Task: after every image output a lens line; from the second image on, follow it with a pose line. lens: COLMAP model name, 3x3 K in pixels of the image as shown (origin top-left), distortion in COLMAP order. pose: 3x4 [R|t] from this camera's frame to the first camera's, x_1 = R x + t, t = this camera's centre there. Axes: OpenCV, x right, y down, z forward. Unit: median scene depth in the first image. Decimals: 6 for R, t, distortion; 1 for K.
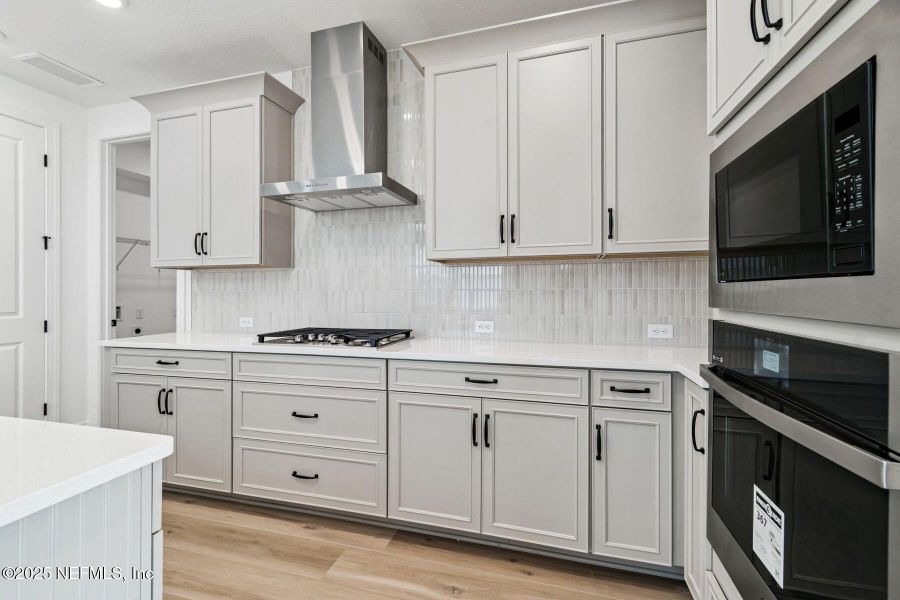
lens RADIAL K [[402.7, 0, 445.2], [0, 402.7, 286.2], [0, 0, 1]] dist [0.001101, -0.000051]
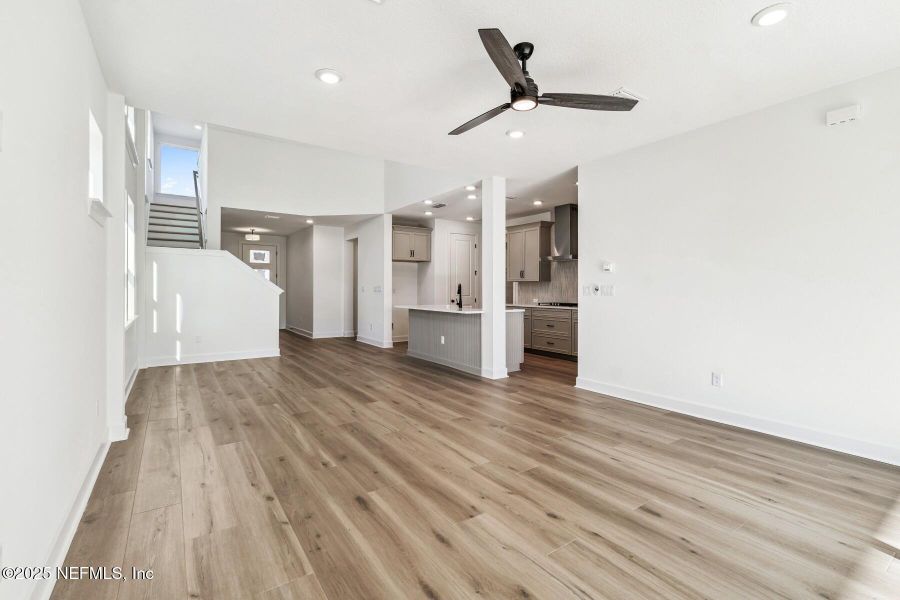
lens RADIAL K [[402.7, 0, 445.2], [0, 402.7, 286.2], [0, 0, 1]] dist [0.001101, -0.000051]
pose [[0.768525, 0.005193, -0.639798, 0.893808], [0.002012, 0.999942, 0.010533, -0.045665], [0.639816, -0.009382, 0.768471, -1.705862]]
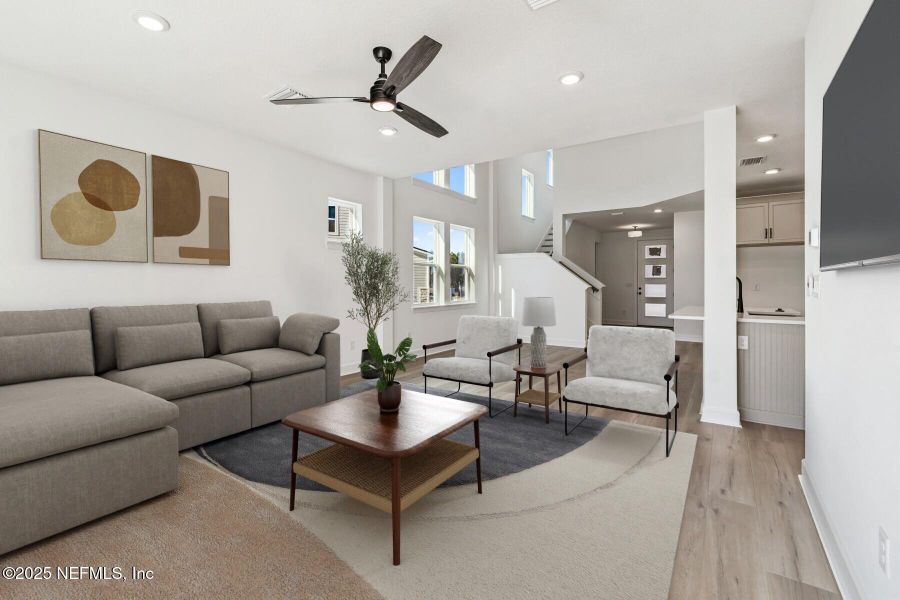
lens RADIAL K [[402.7, 0, 445.2], [0, 402.7, 286.2], [0, 0, 1]] dist [0.001101, -0.000051]
pose [[-0.320676, 0.011949, -0.947113, 1.316539], [0.016533, 0.999839, 0.007016, -0.026693], [0.947044, -0.013409, -0.320822, -0.398526]]
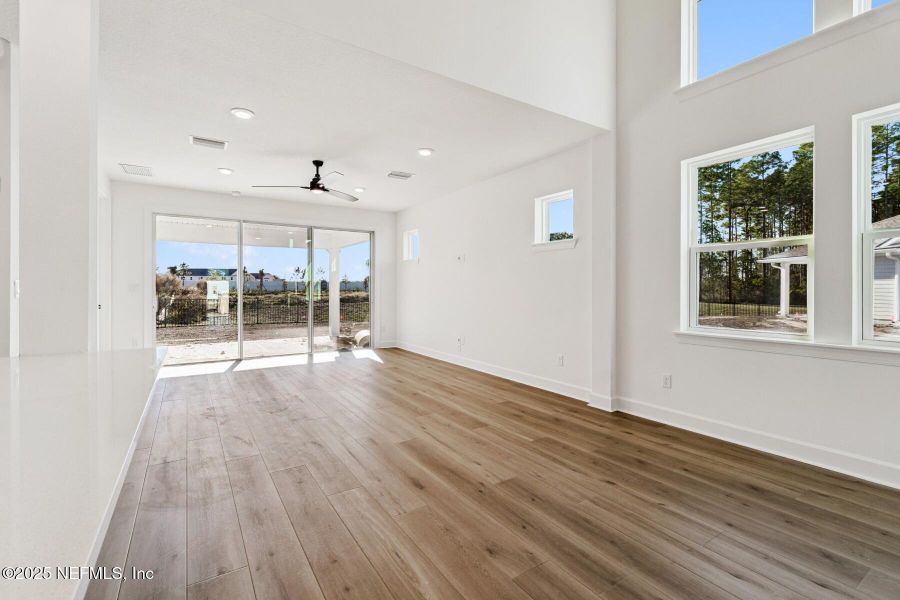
lens RADIAL K [[400.4, 0, 441.1], [0, 400.4, 291.2], [0, 0, 1]] dist [0.002583, -0.000459]
pose [[-0.747719, 0.002863, 0.664009, -1.178288], [-0.006874, 0.999904, -0.012052, 0.003370], [-0.663979, -0.013576, -0.747628, 0.116148]]
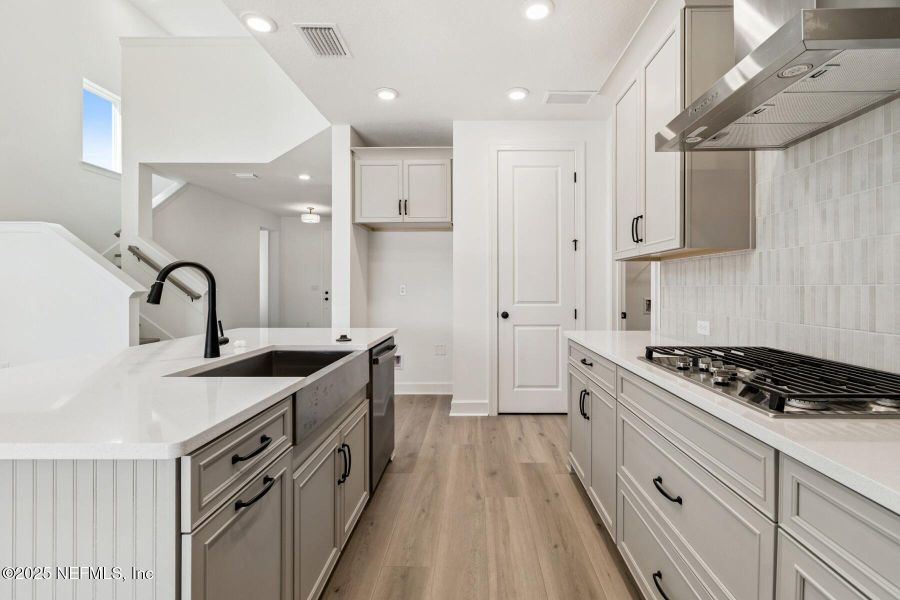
lens RADIAL K [[411.0, 0, 471.3], [0, 411.0, 286.4], [0, 0, 1]] dist [0.001333, -0.000019]
pose [[0.270954, 0.004184, -0.962583, 0.127780], [0.014053, 0.999867, 0.008302, 0.002123], [0.962490, -0.015777, 0.270859, 0.410137]]
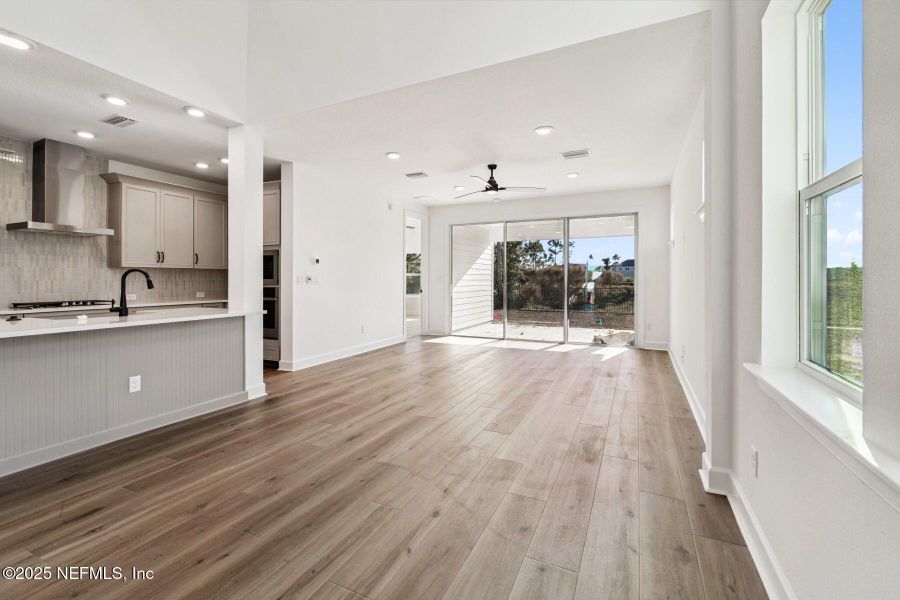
lens RADIAL K [[408.2, 0, 441.4], [0, 408.2, 276.7], [0, 0, 1]] dist [0.002811, 0.000294]
pose [[0.177288, 0.010998, 0.984098, -1.626752], [-0.016007, 0.999838, -0.008290, -0.017196], [-0.984029, -0.014282, 0.177435, -0.972921]]
